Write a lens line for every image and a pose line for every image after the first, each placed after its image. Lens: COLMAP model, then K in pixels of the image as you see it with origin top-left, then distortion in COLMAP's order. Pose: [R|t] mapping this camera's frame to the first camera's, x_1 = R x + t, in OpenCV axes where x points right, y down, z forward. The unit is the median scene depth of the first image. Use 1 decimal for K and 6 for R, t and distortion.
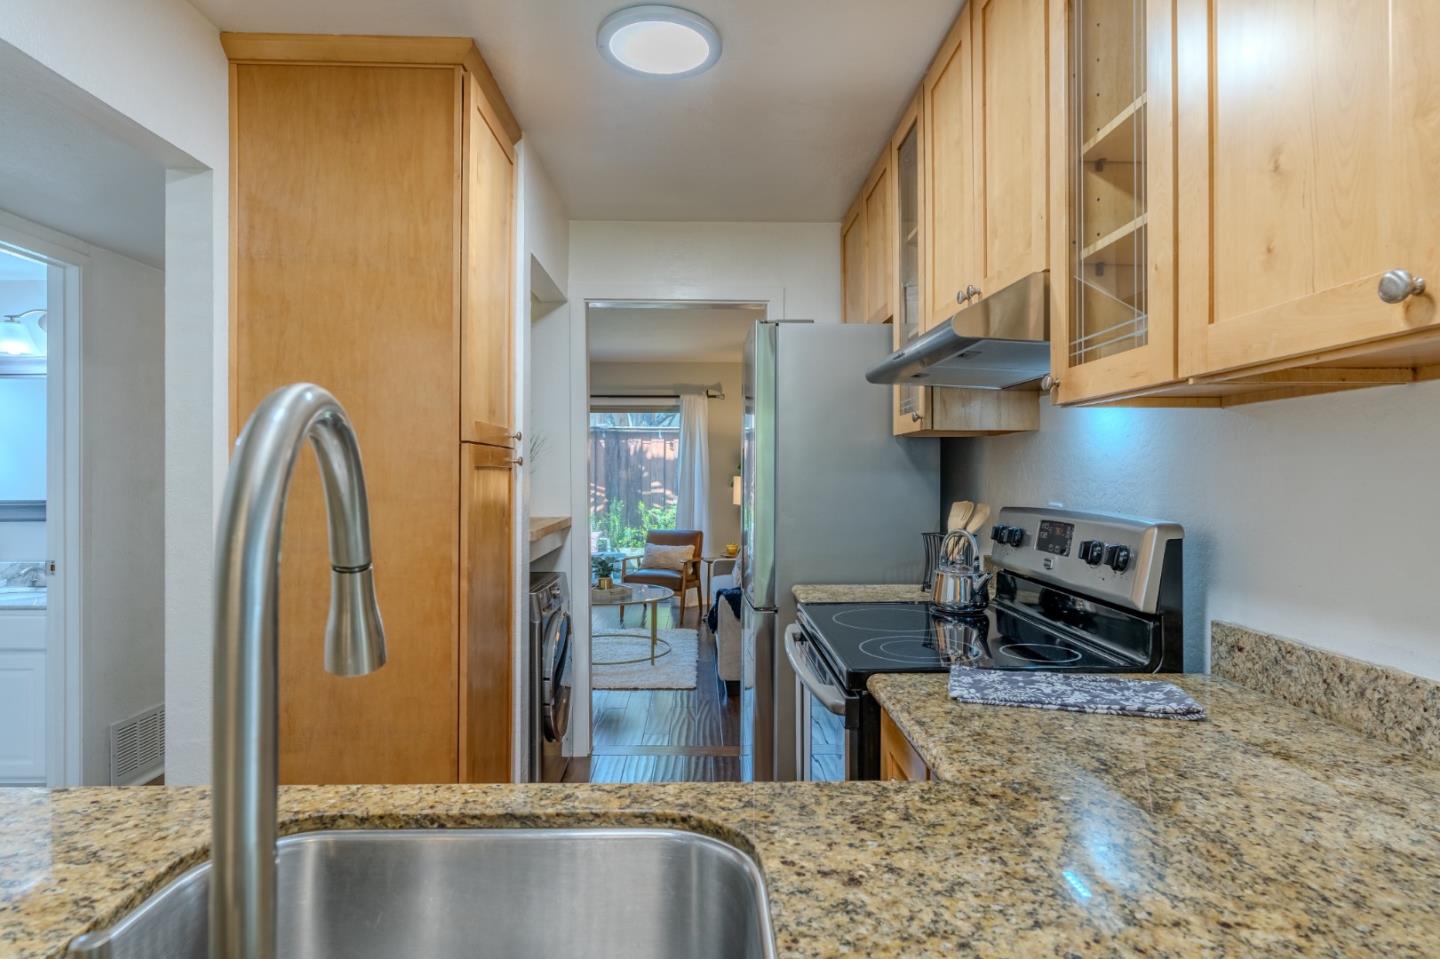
lens RADIAL K [[768.5, 0, 713.1], [0, 768.5, 479.9], [0, 0, 1]] dist [0.002225, 0.001771]
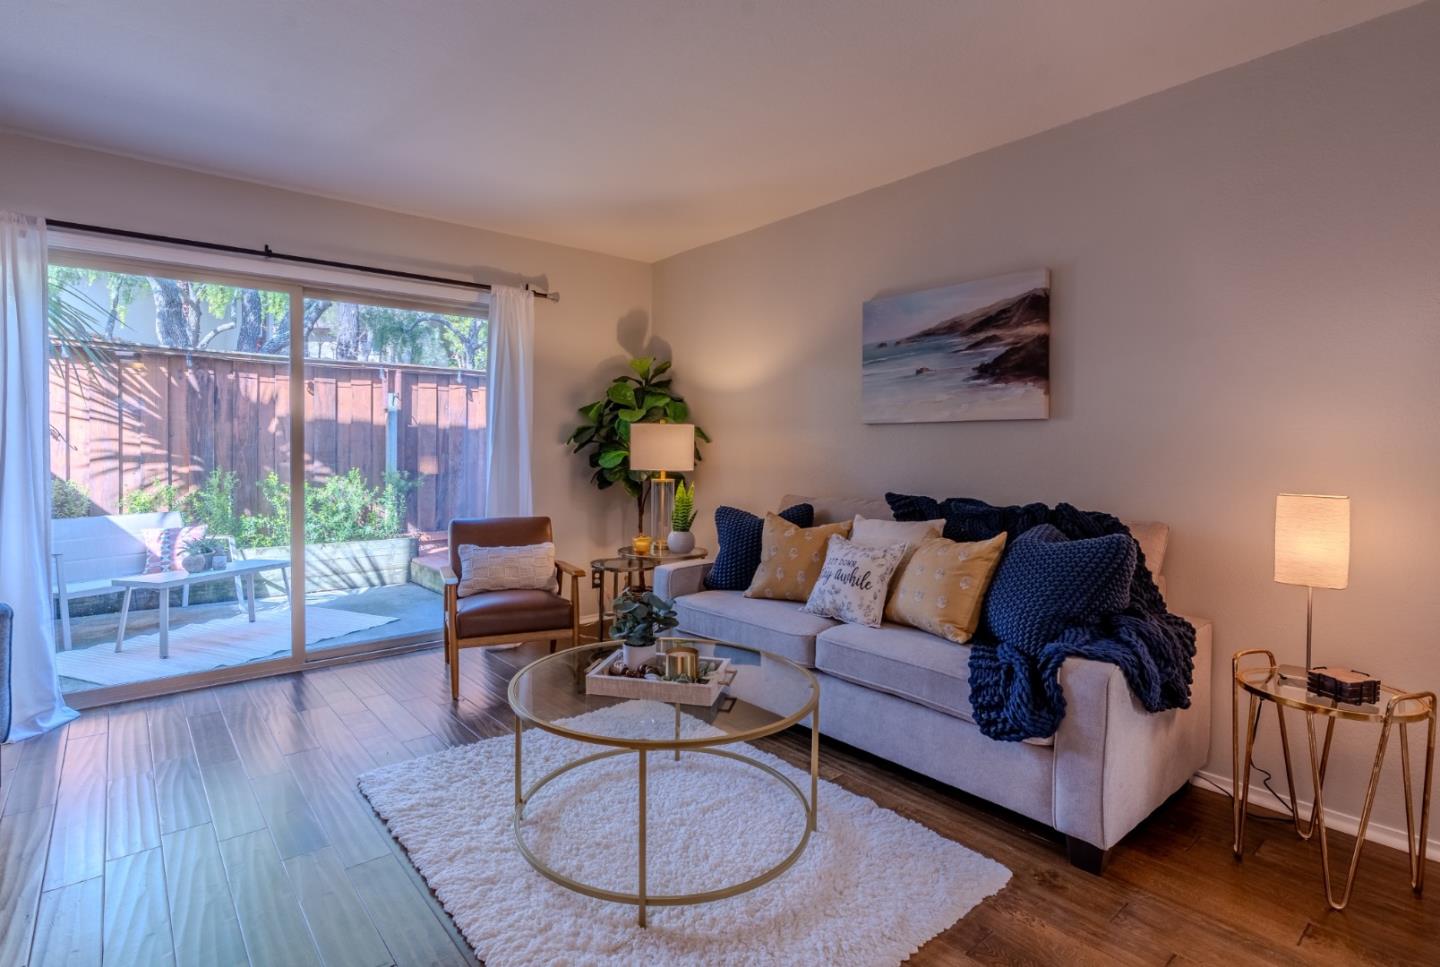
lens RADIAL K [[707.8, 0, 675.0], [0, 707.8, 458.6], [0, 0, 1]] dist [0.004513, 0.000599]
pose [[0.792126, -0.010144, 0.610273, -0.416718], [0.001834, 0.999897, 0.014240, 0.021508], [-0.610355, -0.010161, 0.792063, 0.779662]]
